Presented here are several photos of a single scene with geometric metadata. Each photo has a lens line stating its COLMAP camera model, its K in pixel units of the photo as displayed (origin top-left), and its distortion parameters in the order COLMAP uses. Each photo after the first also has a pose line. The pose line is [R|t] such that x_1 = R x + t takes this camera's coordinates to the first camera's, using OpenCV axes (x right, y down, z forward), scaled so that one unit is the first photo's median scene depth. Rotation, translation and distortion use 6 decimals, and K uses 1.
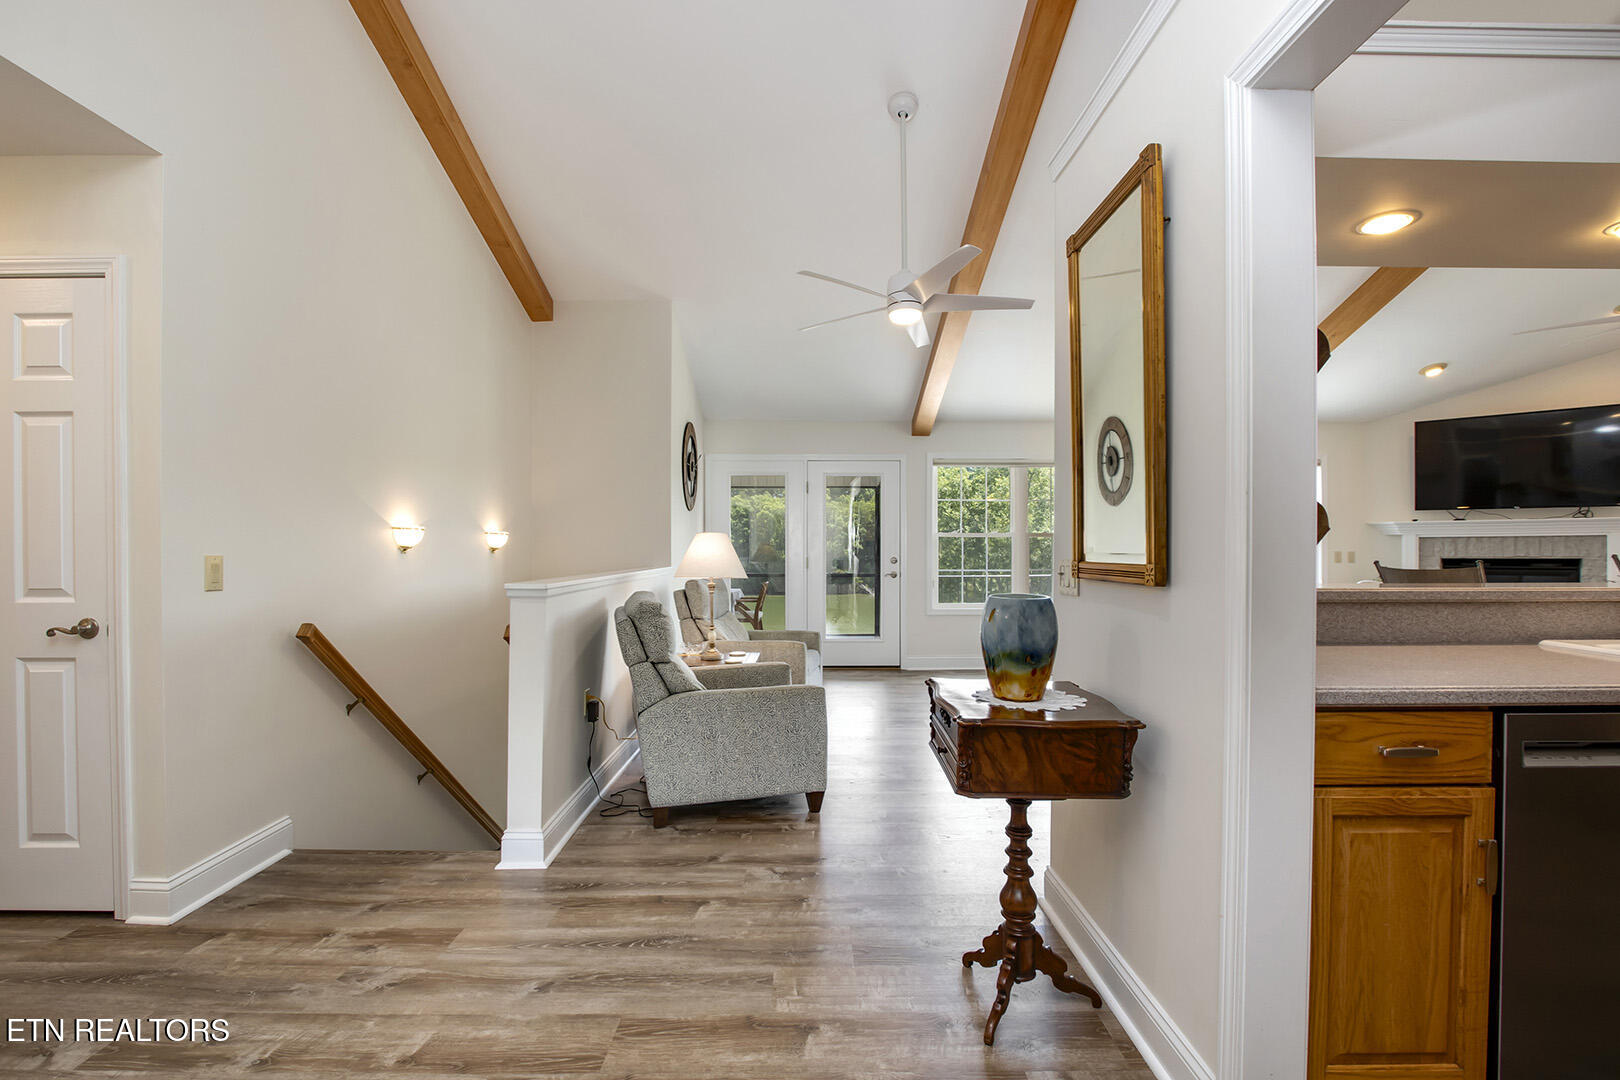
lens RADIAL K [[752.1, 0, 812.6], [0, 752.1, 553.3], [0, 0, 1]] dist [-0.019954, 0.000173]
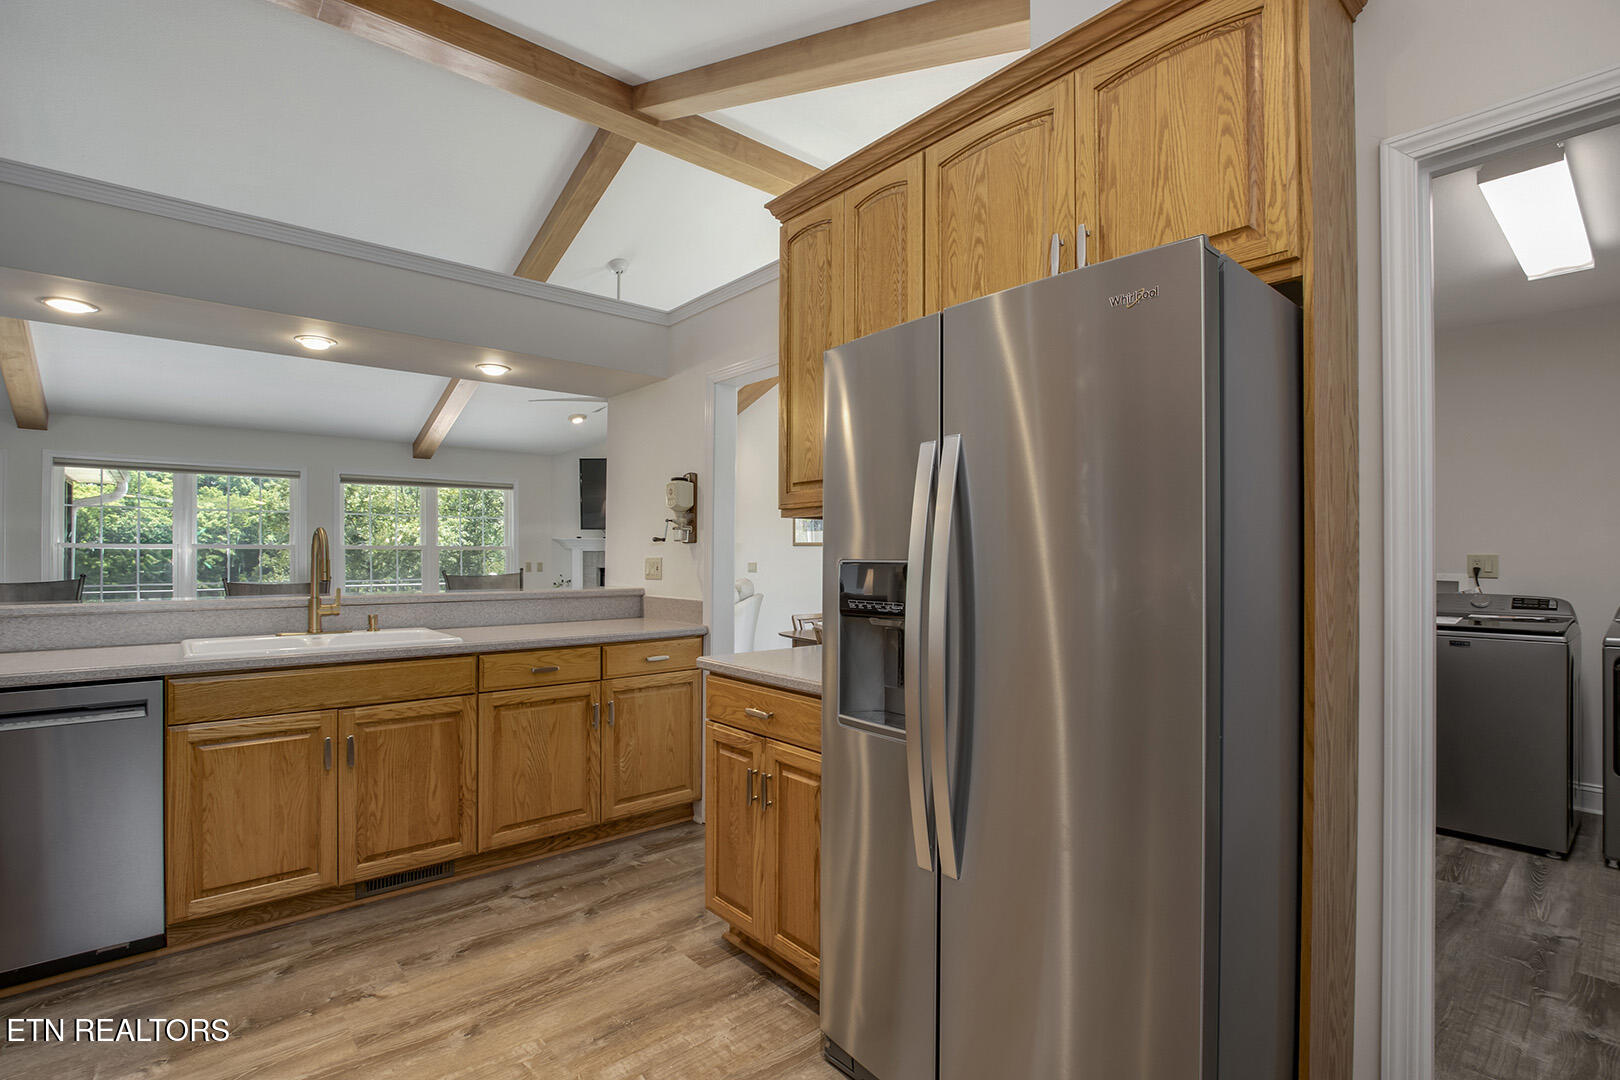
lens RADIAL K [[758.1, 0, 811.6], [0, 758.1, 550.8], [0, 0, 1]] dist [-0.020331, 0.001011]
pose [[0.756455, 0.003845, 0.654034, 0.312041], [0.003629, 0.999943, -0.010076, -0.008396], [-0.654035, 0.009996, 0.756398, -0.249179]]
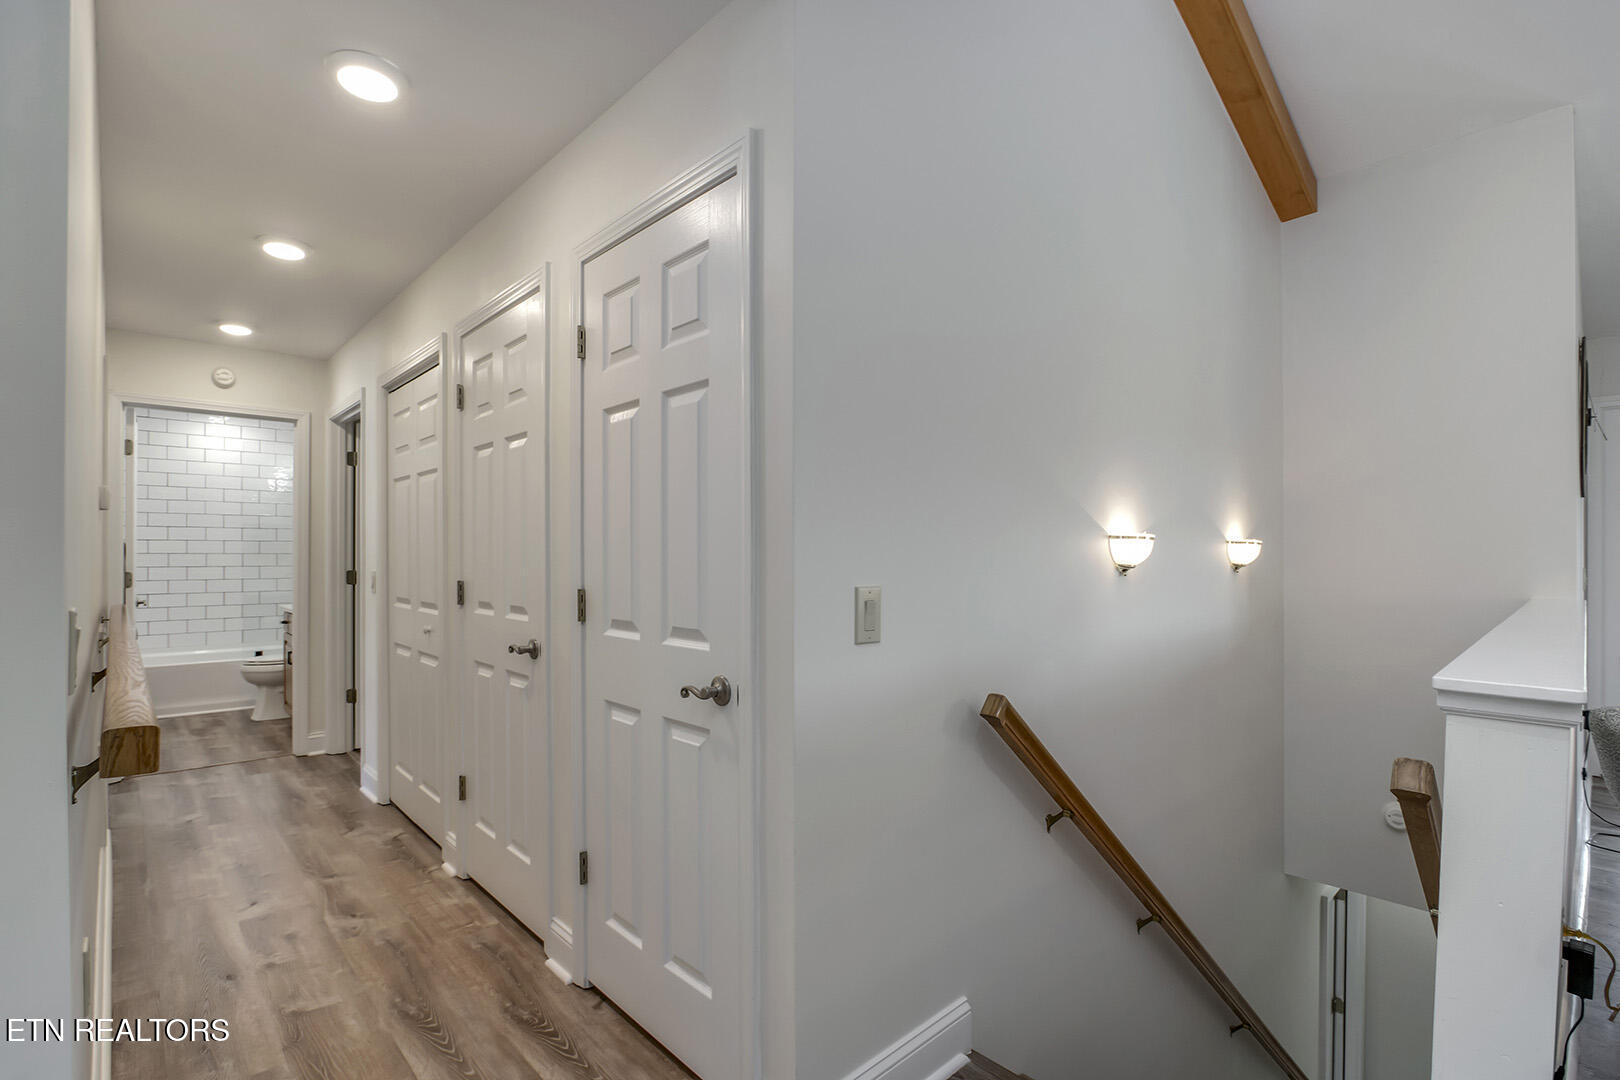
lens RADIAL K [[752.1, 0, 812.6], [0, 752.1, 553.3], [0, 0, 1]] dist [-0.019954, 0.000173]
pose [[0.680906, 0.000202, -0.732371, -0.157714], [-0.005837, 0.999970, -0.005150, -0.008910], [0.732348, 0.007781, 0.680886, 0.224351]]
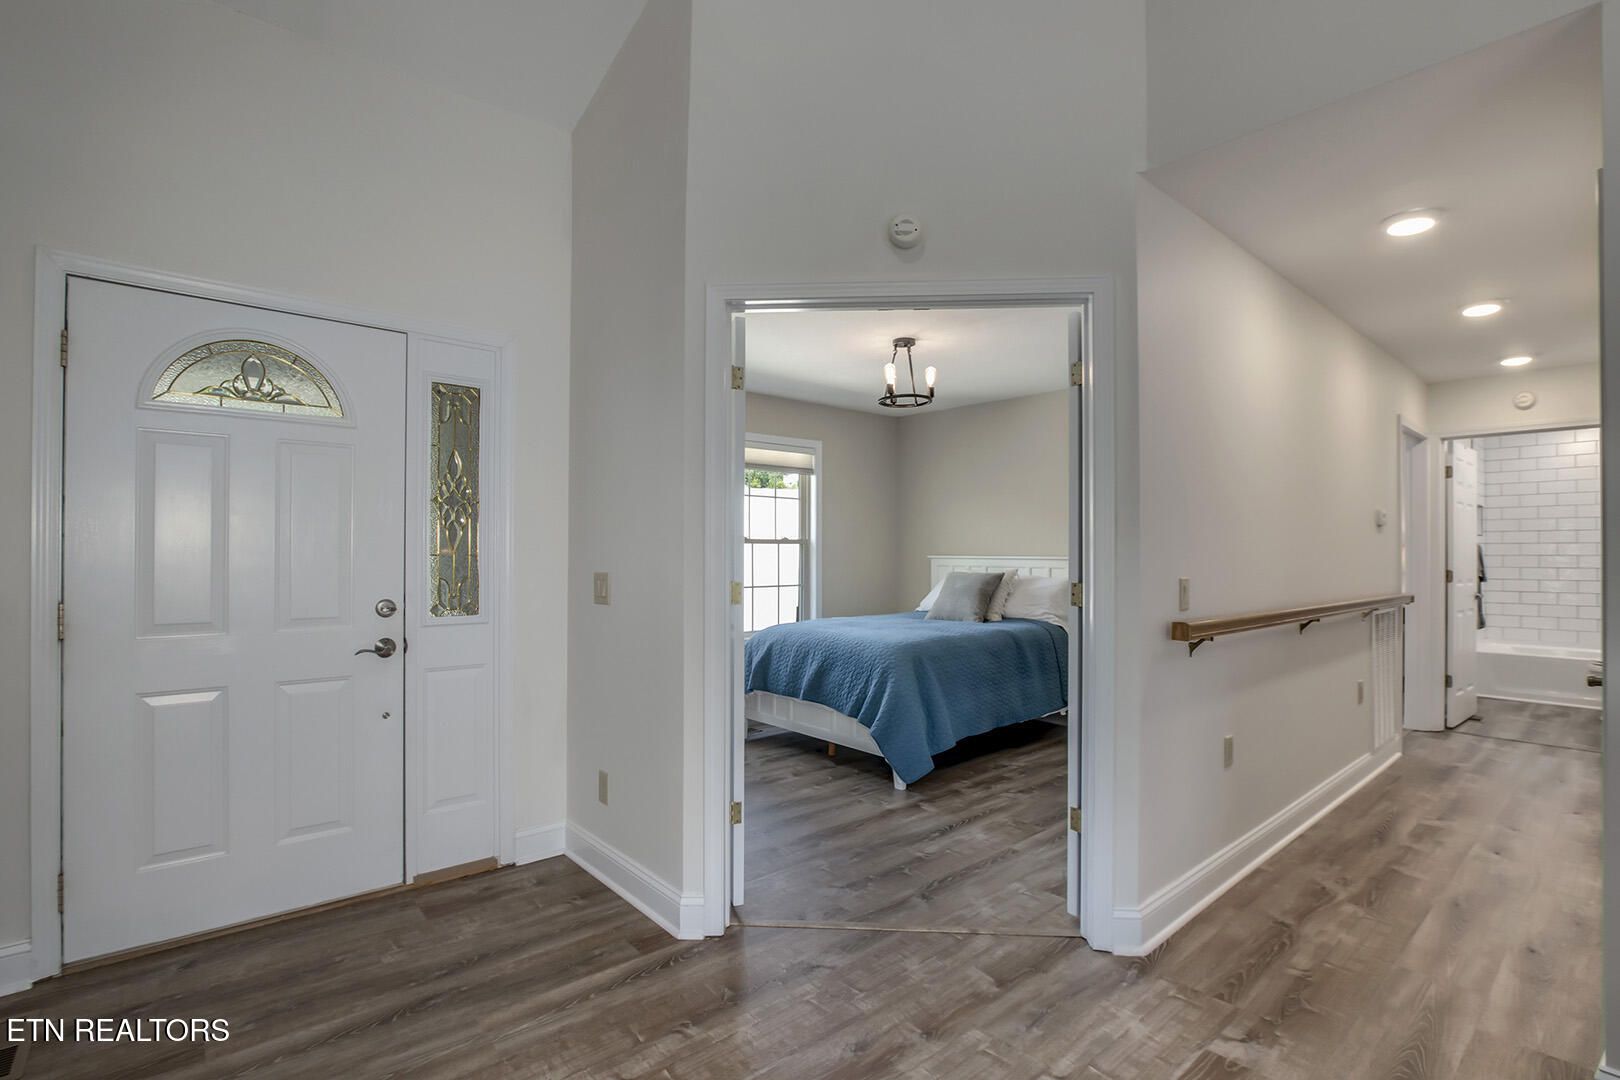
lens RADIAL K [[758.1, 0, 811.6], [0, 758.1, 550.8], [0, 0, 1]] dist [-0.020331, 0.001011]
pose [[-0.759135, -0.002683, -0.650928, 0.045203], [-0.004457, 0.999989, 0.001076, -0.011425], [0.650918, 0.003718, -0.759139, 0.398251]]
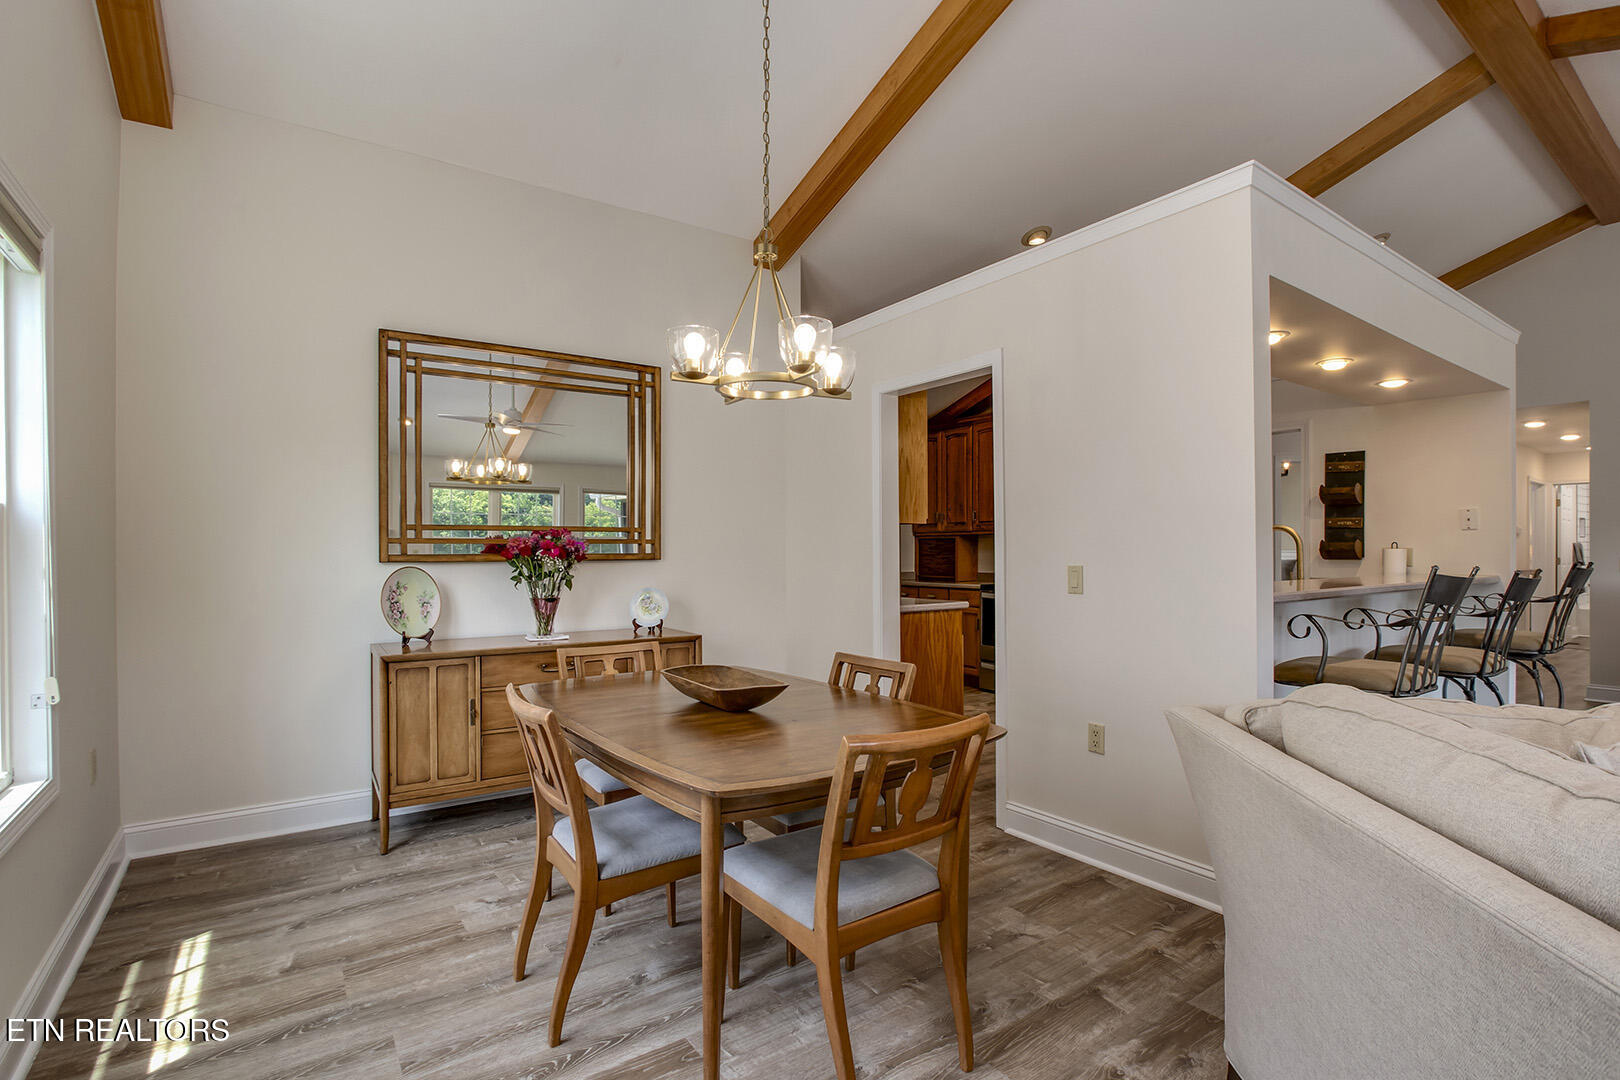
lens RADIAL K [[760.9, 0, 815.5], [0, 760.9, 551.7], [0, 0, 1]] dist [-0.020227, 0.001456]
pose [[-0.816258, 0.001014, -0.577686, 1.062308], [-0.002328, 0.999985, 0.005045, -0.008857], [0.577682, 0.005463, -0.816243, 0.594058]]
